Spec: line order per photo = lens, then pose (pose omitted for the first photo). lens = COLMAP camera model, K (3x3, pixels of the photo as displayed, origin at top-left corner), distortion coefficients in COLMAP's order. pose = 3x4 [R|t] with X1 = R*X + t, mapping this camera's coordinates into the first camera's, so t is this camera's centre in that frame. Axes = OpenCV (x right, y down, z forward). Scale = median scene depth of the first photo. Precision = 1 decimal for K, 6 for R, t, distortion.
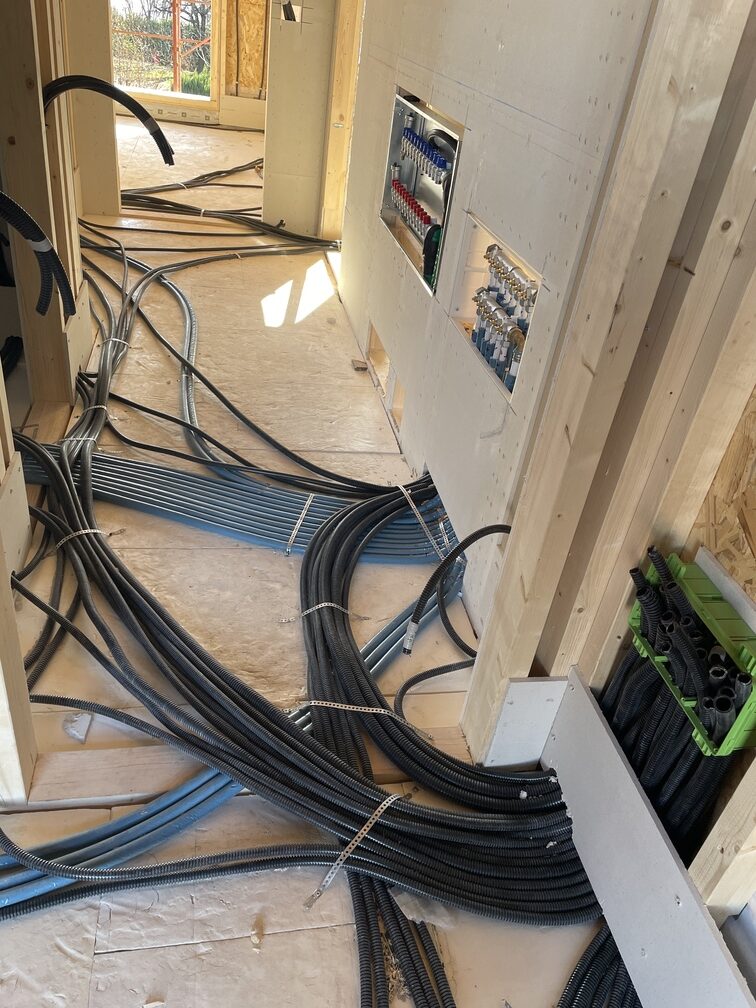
lens RADIAL K [[752.8, 0, 378.0], [0, 752.8, 504.0], [0, 0, 1]] dist [0.100035, -0.117790]
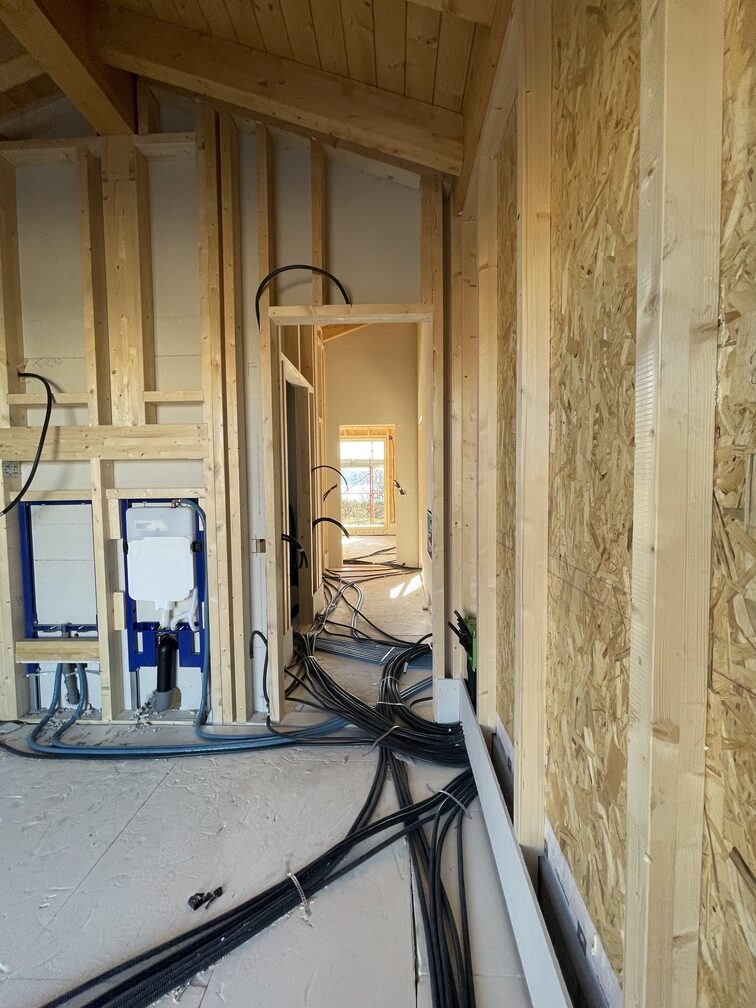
lens RADIAL K [[416.8, 0, 378.0], [0, 416.8, 504.0], [0, 0, 1]] dist [-0.002027, -0.000098]
pose [[0.963232, -0.128676, -0.235854, 0.247161], [-0.011049, 0.858138, -0.513301, 0.284990], [0.268445, 0.497034, 0.825164, -0.405477]]
